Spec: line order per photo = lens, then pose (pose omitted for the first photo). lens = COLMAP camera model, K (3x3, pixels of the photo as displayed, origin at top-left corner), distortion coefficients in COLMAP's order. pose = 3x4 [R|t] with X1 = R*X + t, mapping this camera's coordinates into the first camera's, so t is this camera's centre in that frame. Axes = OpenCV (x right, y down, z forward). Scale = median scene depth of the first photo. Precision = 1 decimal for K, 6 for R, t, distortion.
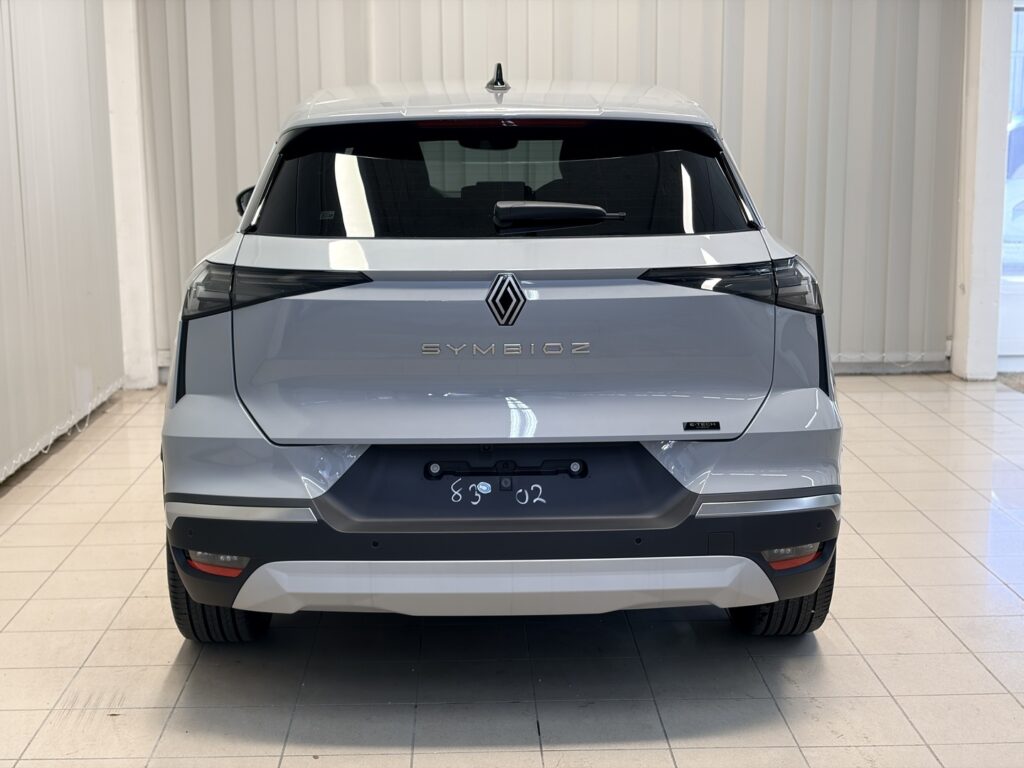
lens RADIAL K [[1525.9, 0, 512.0], [0, 1525.9, 384.0], [0, 0, 1]] dist [0.297287, -1.157548]
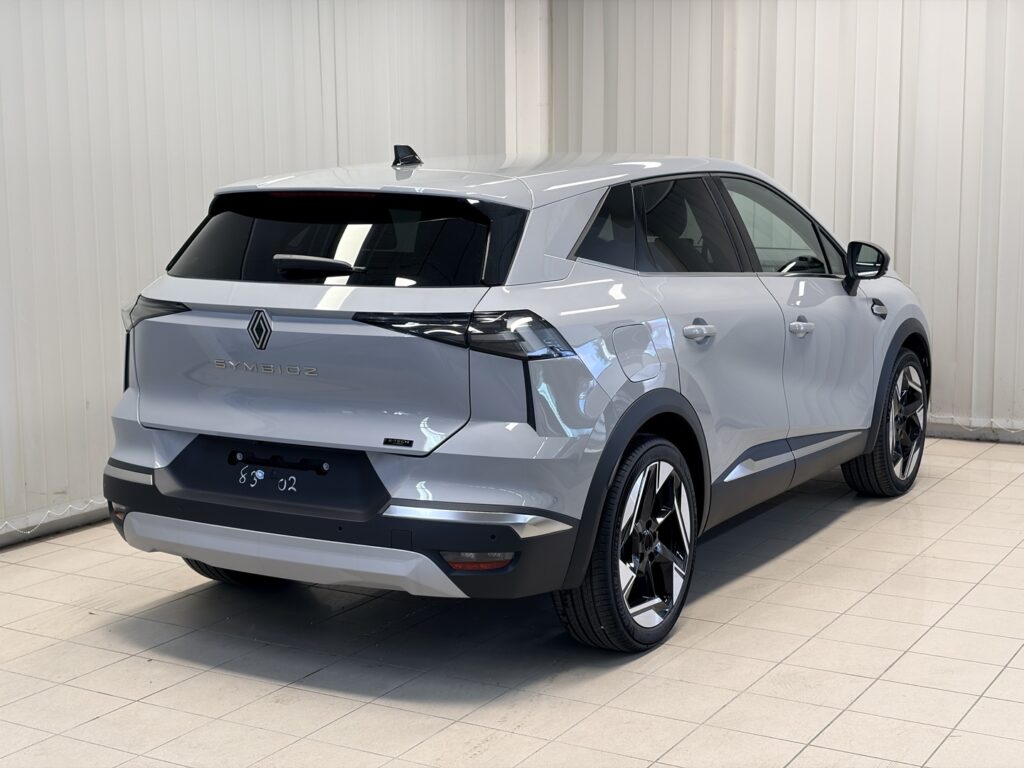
lens RADIAL K [[1525.9, 0, 512.0], [0, 1525.9, 384.0], [0, 0, 1]] dist [0.297287, -1.157548]
pose [[0.846459, 0.074942, -0.527154, 0.841327], [-0.092245, 0.995715, -0.006565, -0.019498], [0.524403, 0.054184, 0.849744, 0.002904]]
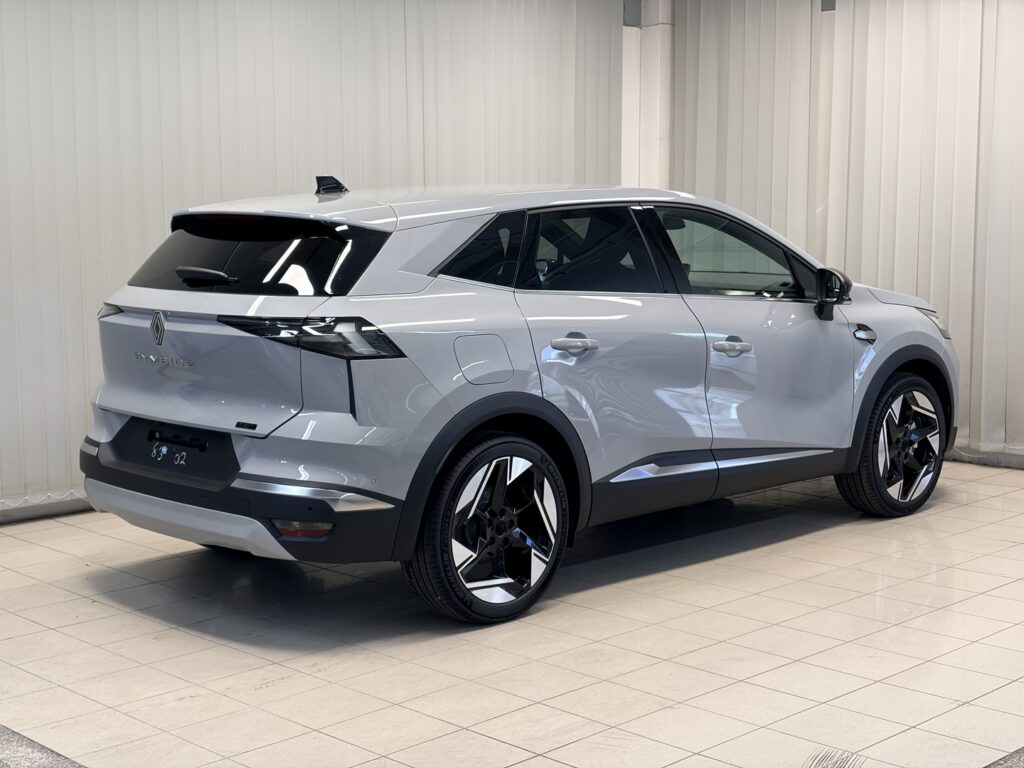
lens RADIAL K [[1525.9, 0, 512.0], [0, 1525.9, 384.0], [0, 0, 1]] dist [0.297287, -1.157548]
pose [[0.681142, 0.092018, -0.726346, 1.347673], [-0.130981, 0.991381, 0.002765, -0.048658], [0.720340, 0.093254, 0.687324, 0.173949]]
